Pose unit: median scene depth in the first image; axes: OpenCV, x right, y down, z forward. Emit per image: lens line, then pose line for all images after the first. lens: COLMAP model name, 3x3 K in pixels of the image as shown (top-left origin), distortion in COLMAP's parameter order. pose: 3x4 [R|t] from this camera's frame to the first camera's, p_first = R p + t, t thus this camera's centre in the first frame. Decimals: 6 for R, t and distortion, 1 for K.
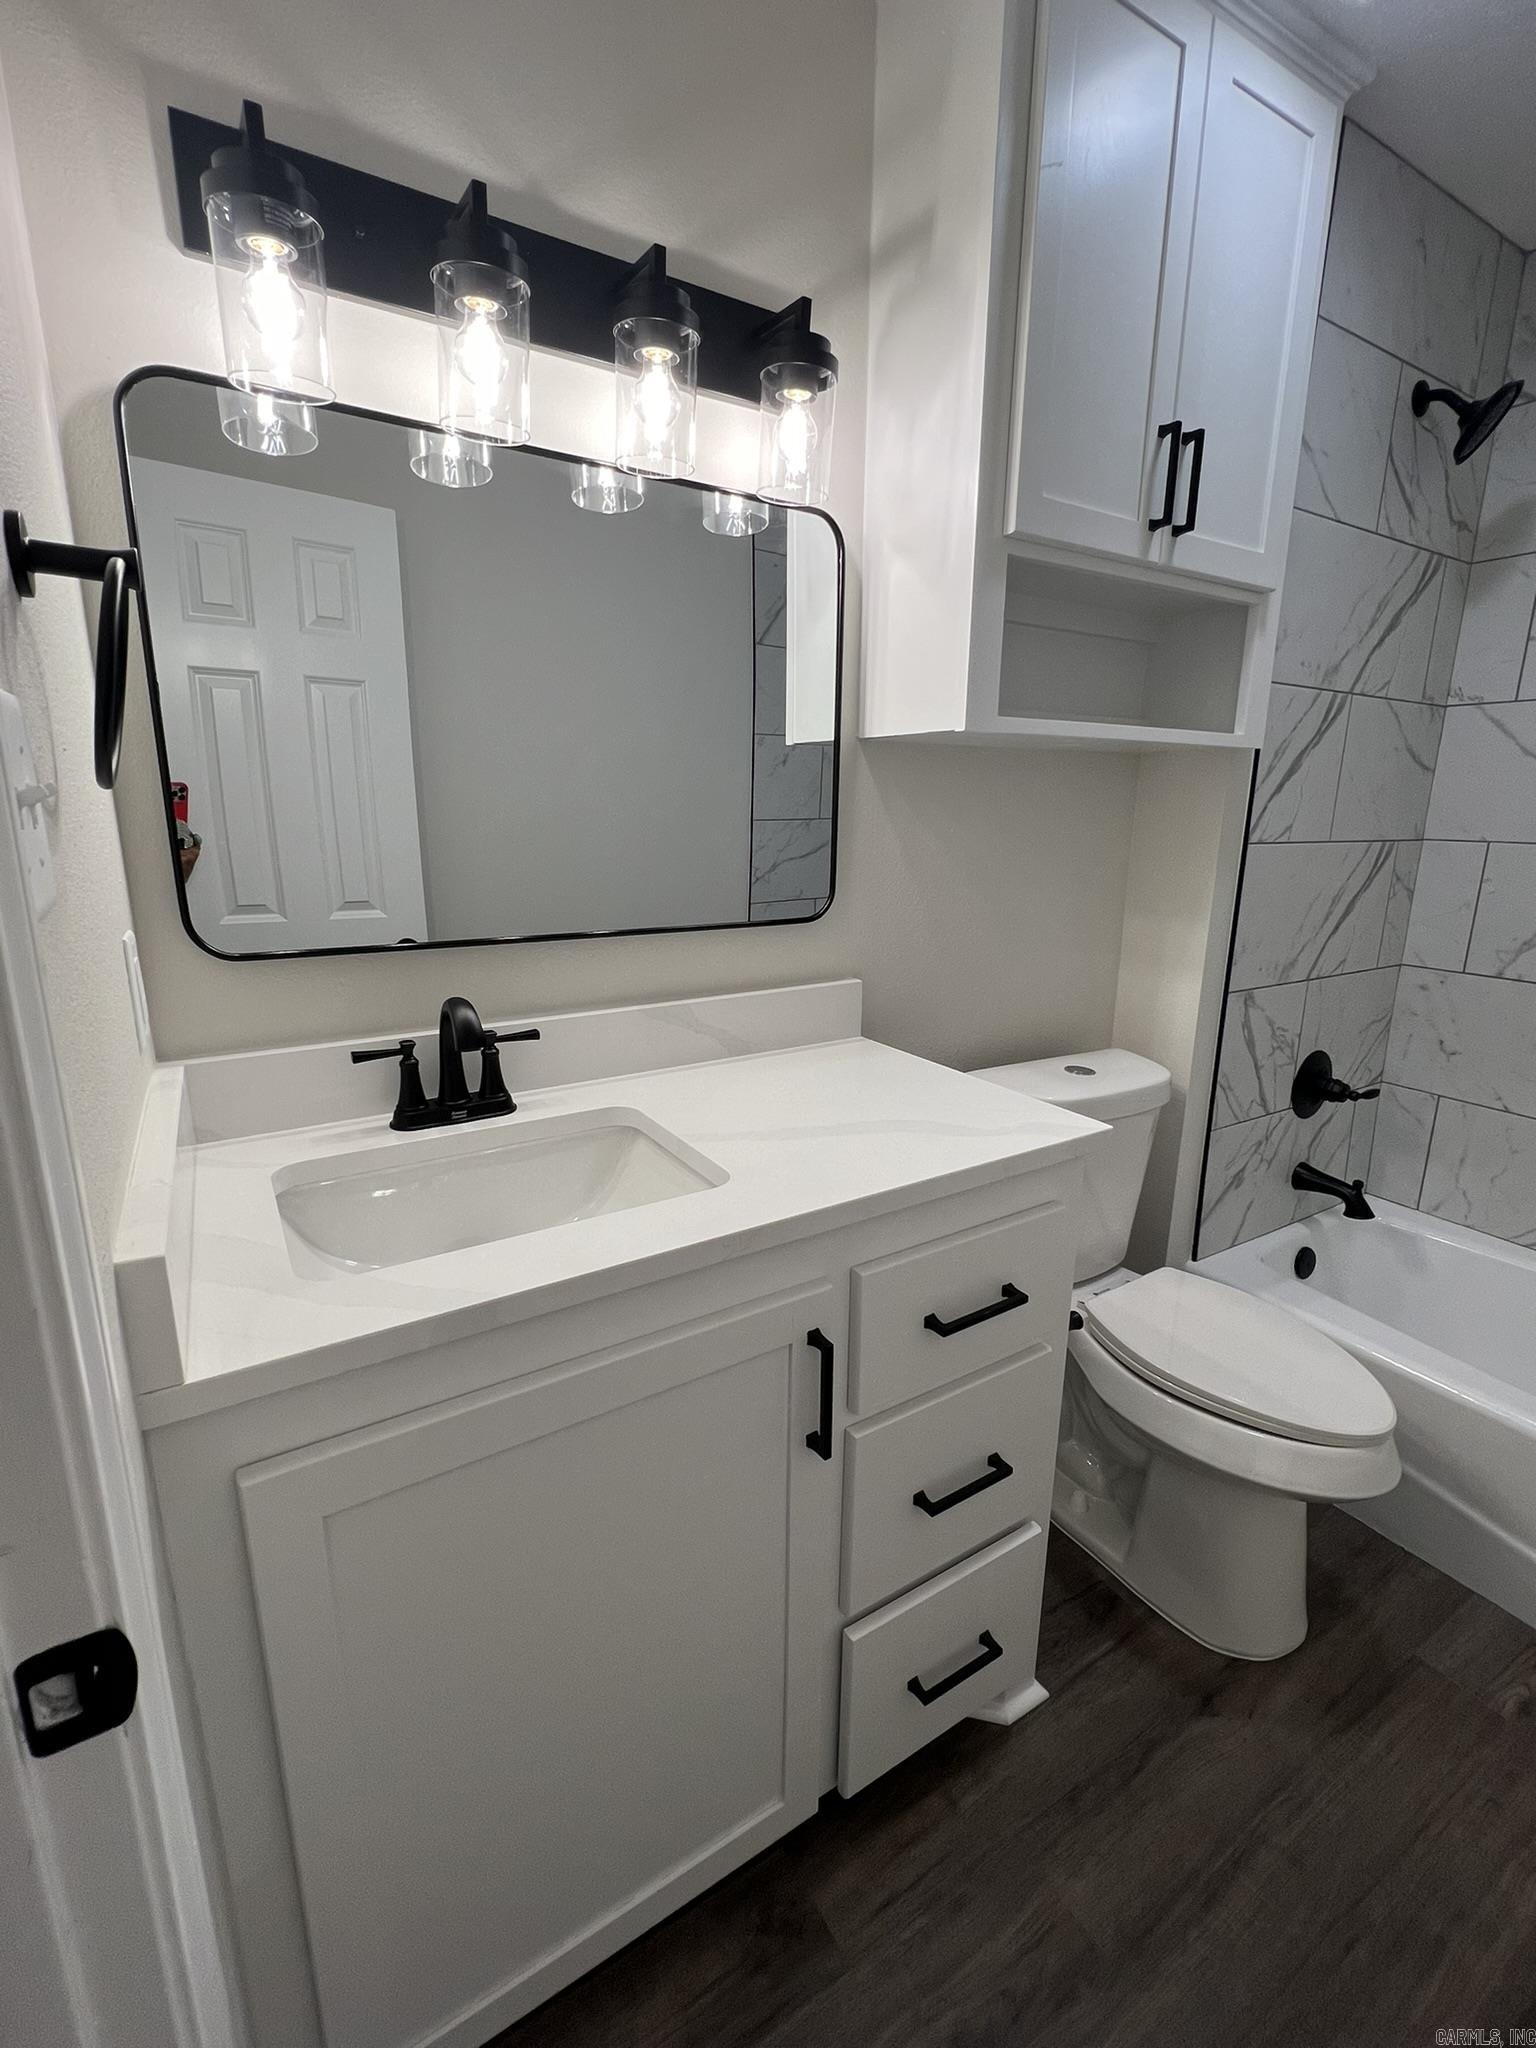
lens RADIAL K [[903.9, 0, 768.0], [0, 903.9, 1024.0], [0, 0, 1]] dist [-0.005524, 0.000467]
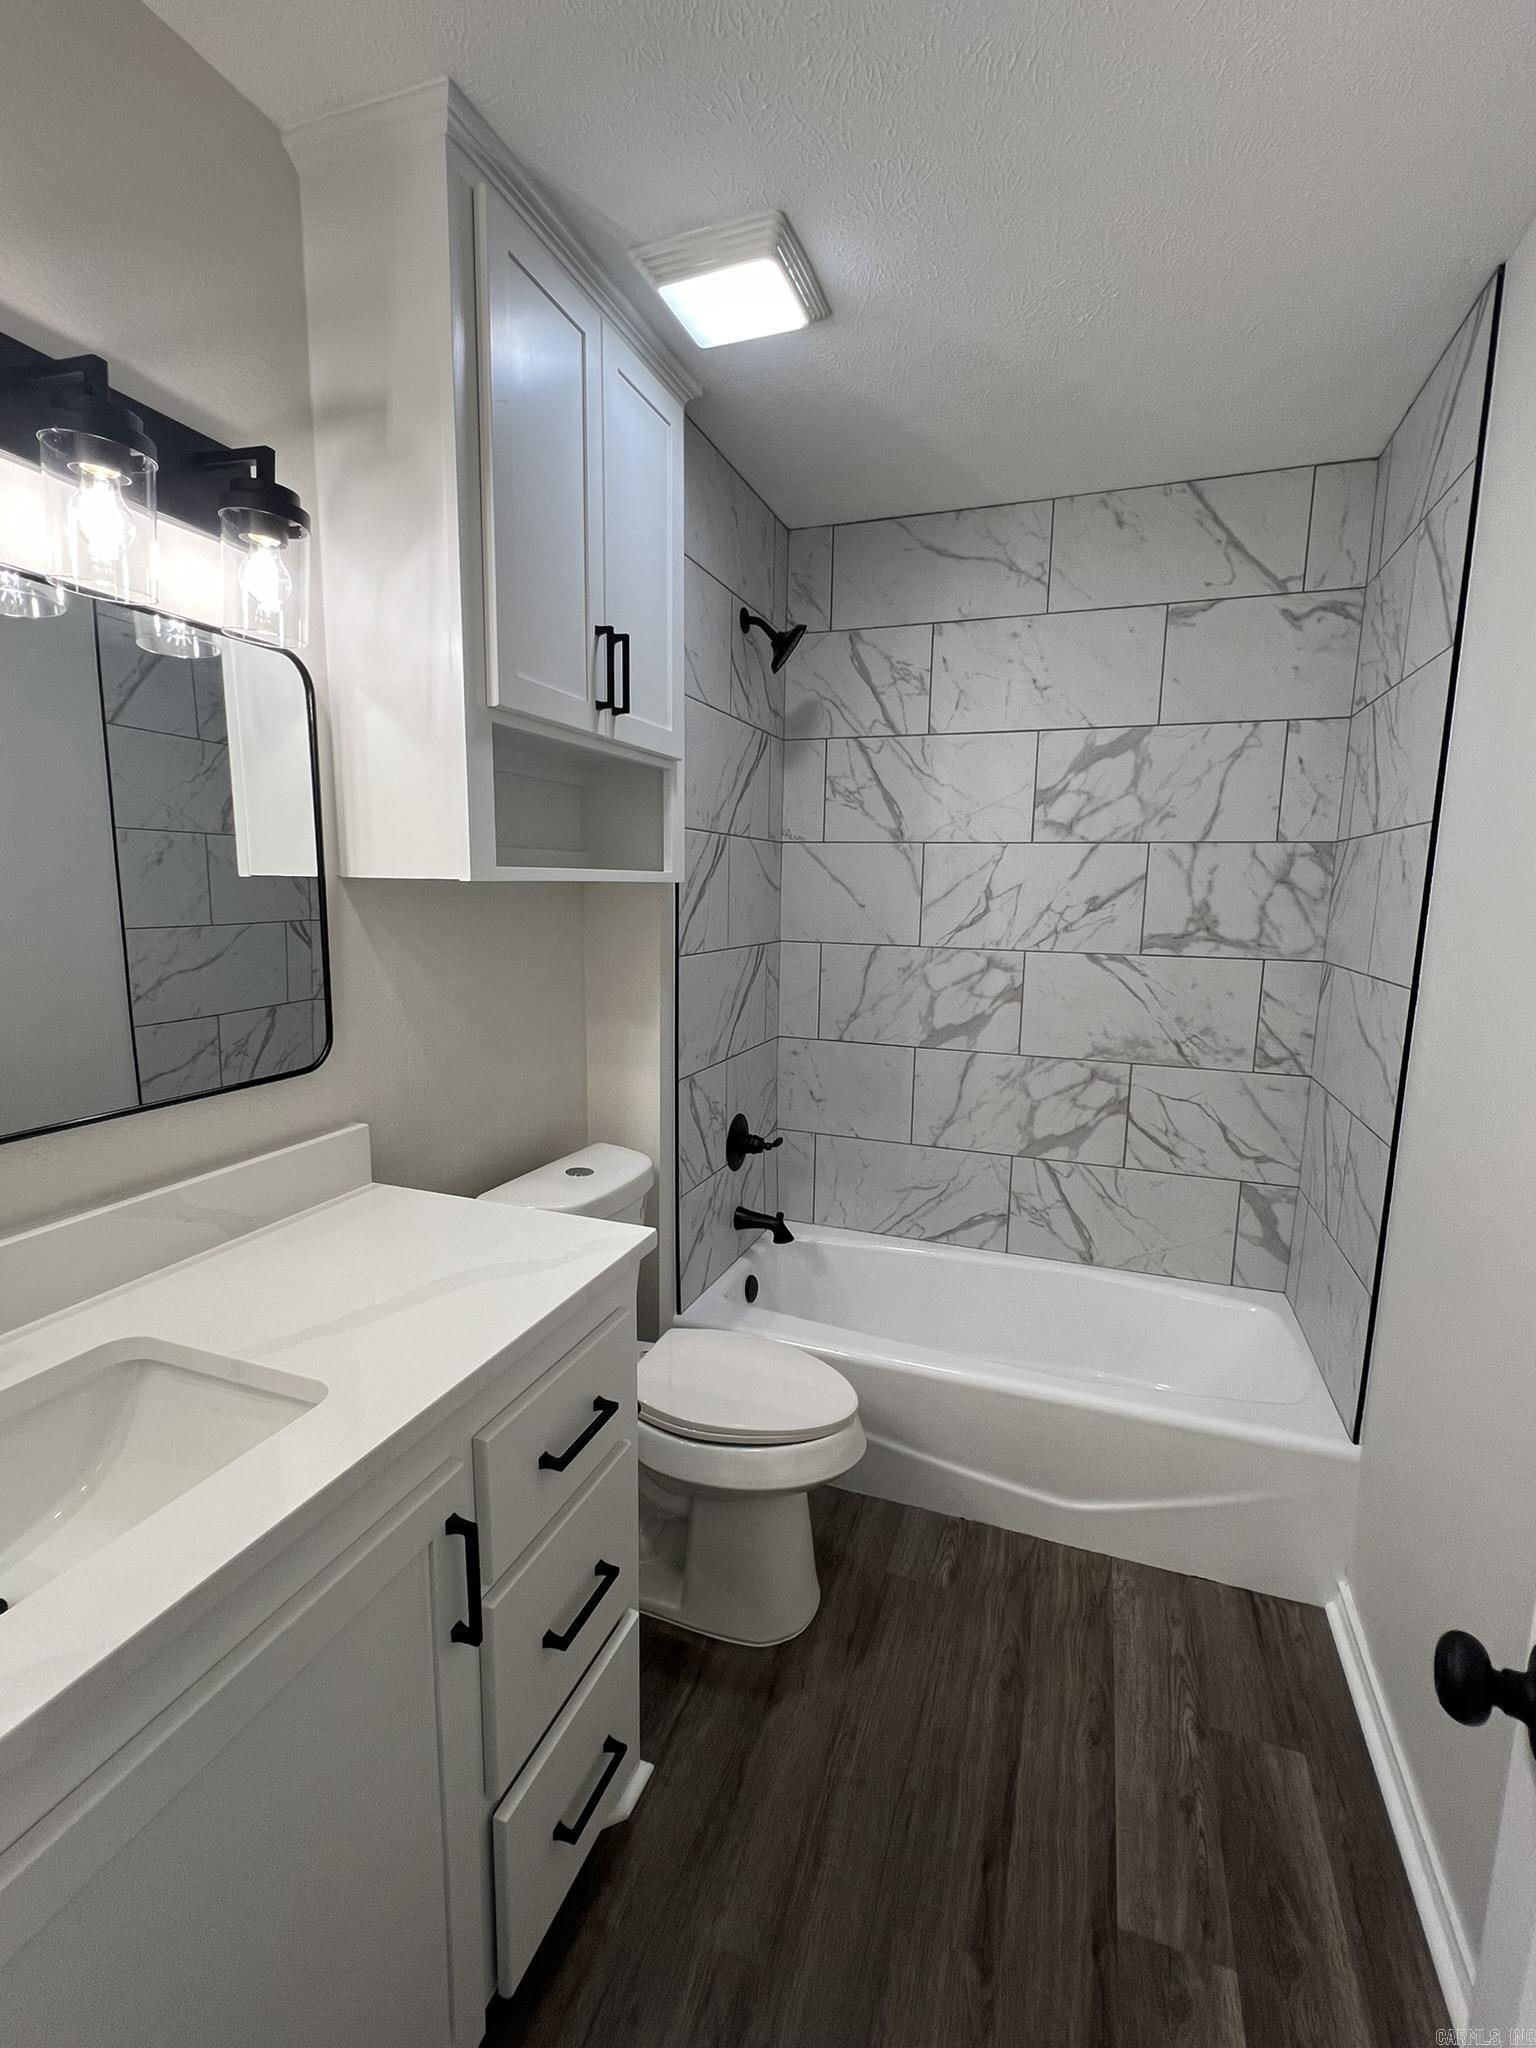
lens RADIAL K [[903.9, 0, 768.0], [0, 903.9, 1024.0], [0, 0, 1]] dist [-0.005524, 0.000467]
pose [[0.786771, -0.088969, 0.610799, -0.144922], [0.135649, 0.990288, -0.030485, -0.070892], [-0.602154, 0.106839, 0.791199, -0.019155]]
